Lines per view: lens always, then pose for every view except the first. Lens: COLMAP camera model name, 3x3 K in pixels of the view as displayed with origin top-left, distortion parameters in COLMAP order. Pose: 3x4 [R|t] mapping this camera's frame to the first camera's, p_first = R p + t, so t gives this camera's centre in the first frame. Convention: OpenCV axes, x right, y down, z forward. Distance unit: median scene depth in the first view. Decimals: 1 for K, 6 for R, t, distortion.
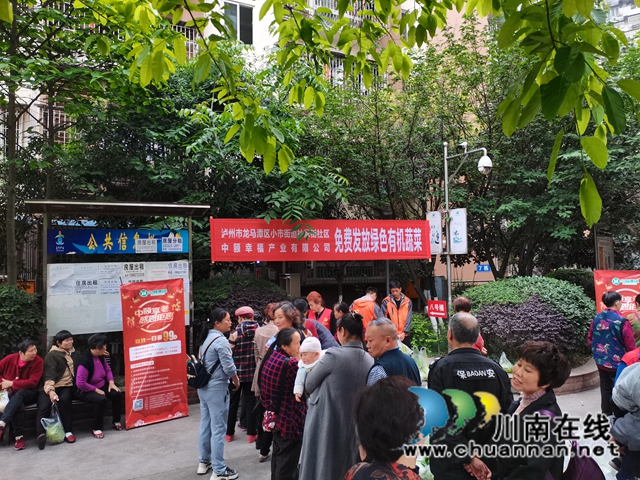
lens RADIAL K [[484.6, 0, 321.8], [0, 484.6, 238.4], [0, 0, 1]] dist [0.065934, -0.072519]
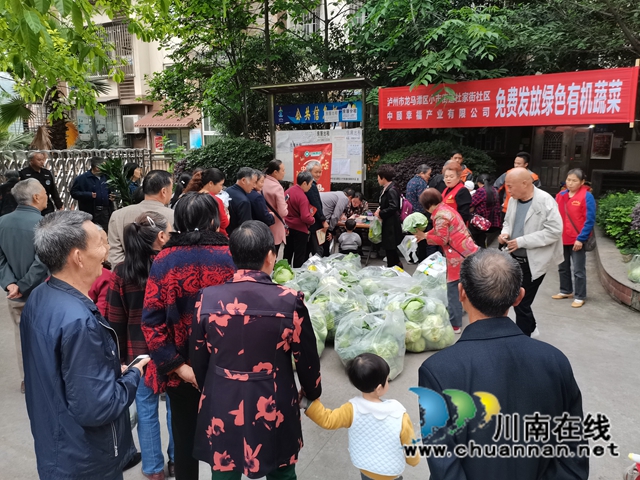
lens RADIAL K [[484.6, 0, 318.2], [0, 484.6, 238.3], [0, 0, 1]] dist [0.065934, -0.072519]
pose [[0.581581, 0.176304, -0.794154, 0.617845], [0.043361, 0.968126, 0.246681, 0.008419], [0.812332, -0.177901, 0.555399, 0.206655]]
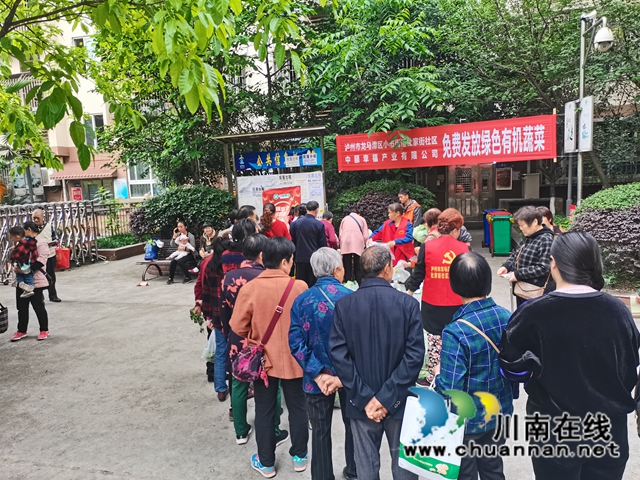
lens RADIAL K [[484.6, 0, 317.5], [0, 484.6, 243.9], [0, 0, 1]] dist [0.065934, -0.072519]
pose [[0.734750, 0.071119, -0.674600, 0.574212], [0.075962, 0.979607, 0.186010, -0.005795], [0.674072, -0.187915, 0.714364, 0.035582]]
